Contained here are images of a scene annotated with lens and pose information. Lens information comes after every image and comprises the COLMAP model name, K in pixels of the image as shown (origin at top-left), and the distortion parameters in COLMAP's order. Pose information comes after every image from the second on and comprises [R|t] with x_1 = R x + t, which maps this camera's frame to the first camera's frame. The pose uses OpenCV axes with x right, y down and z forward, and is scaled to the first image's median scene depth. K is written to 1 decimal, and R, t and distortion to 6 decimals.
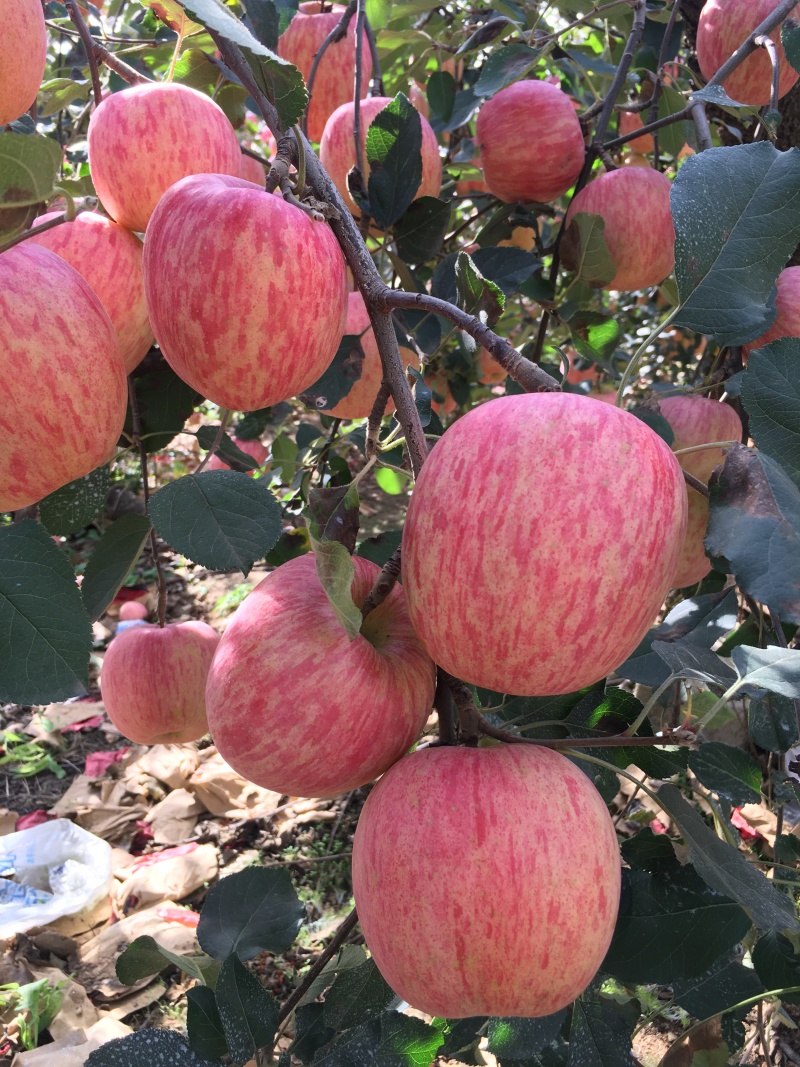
lens RADIAL K [[891.4, 0, 405.0], [0, 891.4, 536.9], [0, 0, 1]] dist [0.041543, -0.056710]
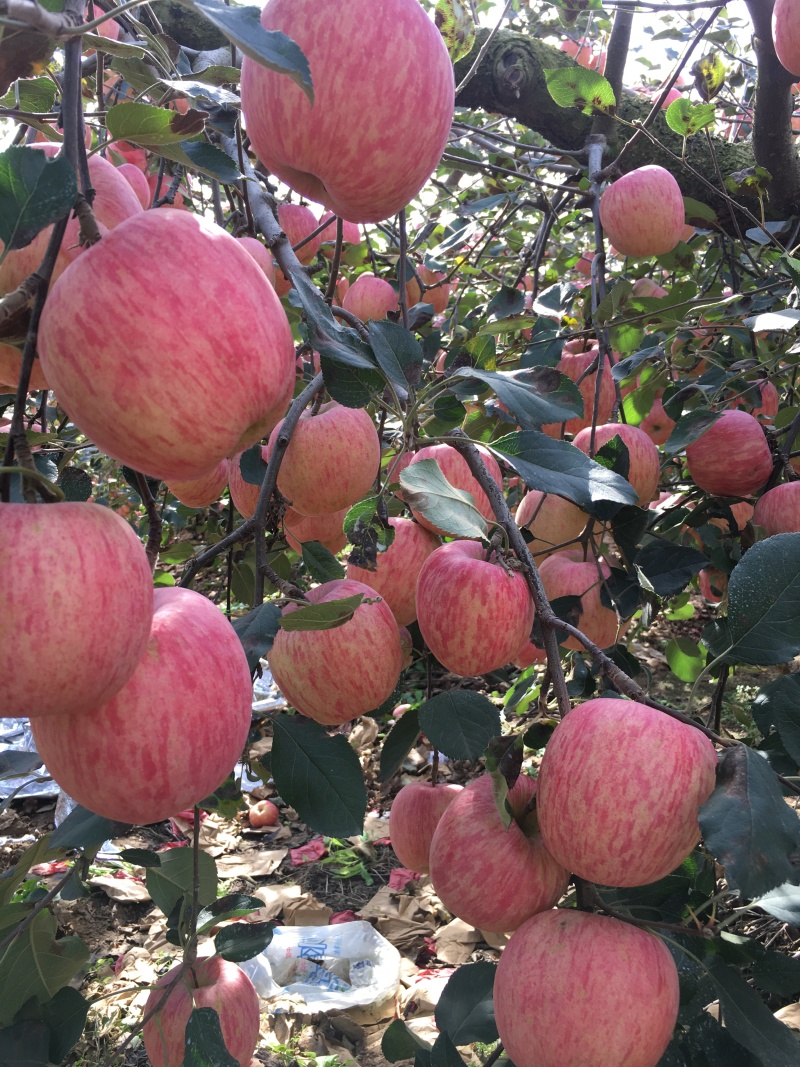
lens RADIAL K [[891.4, 0, 405.0], [0, 891.4, 536.9], [0, 0, 1]] dist [0.041543, -0.056710]
pose [[0.931093, 0.042467, -0.362302, 0.317885], [-0.094187, 0.987510, -0.126304, -0.181256], [0.352413, 0.151725, 0.923463, -0.647915]]
